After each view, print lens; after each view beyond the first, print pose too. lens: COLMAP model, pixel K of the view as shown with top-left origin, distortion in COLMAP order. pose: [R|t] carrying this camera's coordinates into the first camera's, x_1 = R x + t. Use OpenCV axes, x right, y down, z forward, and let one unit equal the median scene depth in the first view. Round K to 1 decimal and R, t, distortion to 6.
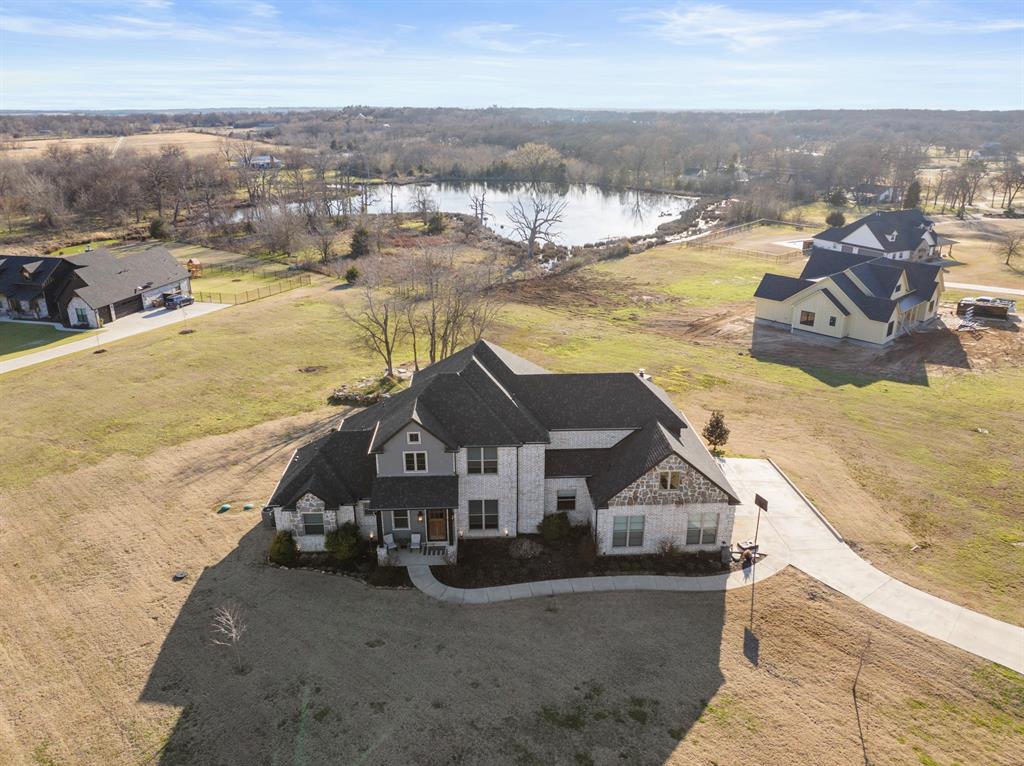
lens RADIAL K [[714.0, 0, 518.2], [0, 714.0, 382.6], [0, 0, 1]] dist [-0.040894, 0.001409]
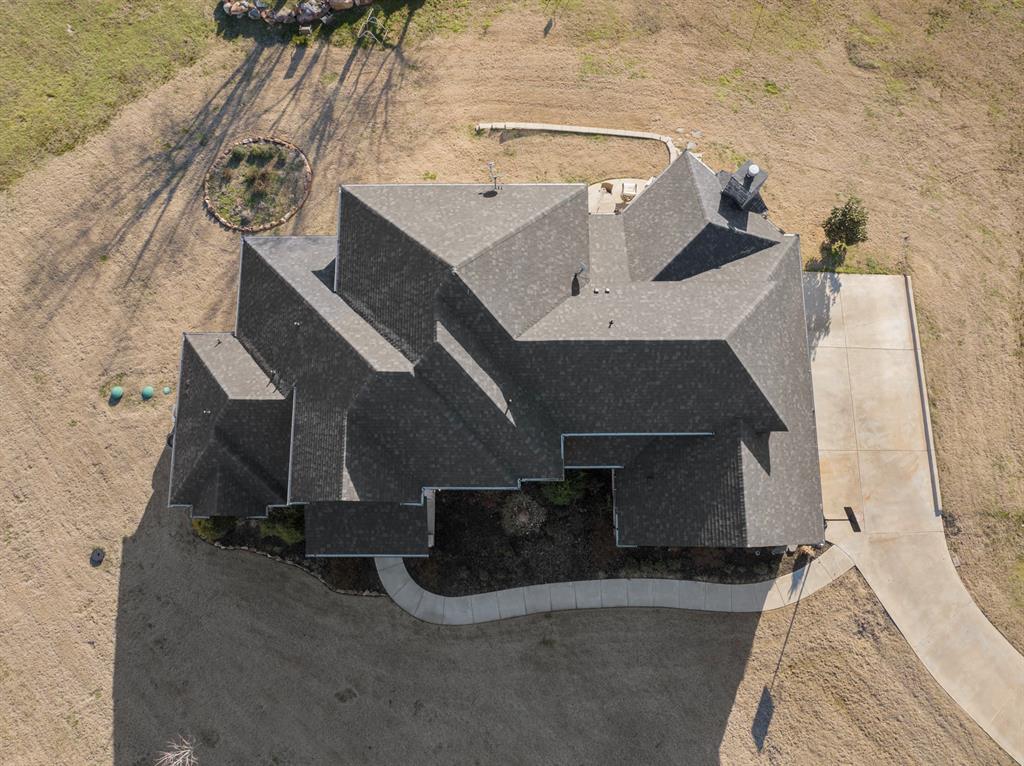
lens RADIAL K [[714.0, 0, 518.2], [0, 714.0, 382.6], [0, 0, 1]] dist [-0.040894, 0.001409]
pose [[0.998809, 0.047641, -0.010521, 0.006356], [-0.016418, 0.531272, 0.847042, -0.521221], [0.045944, -0.845861, 0.531422, 0.747970]]
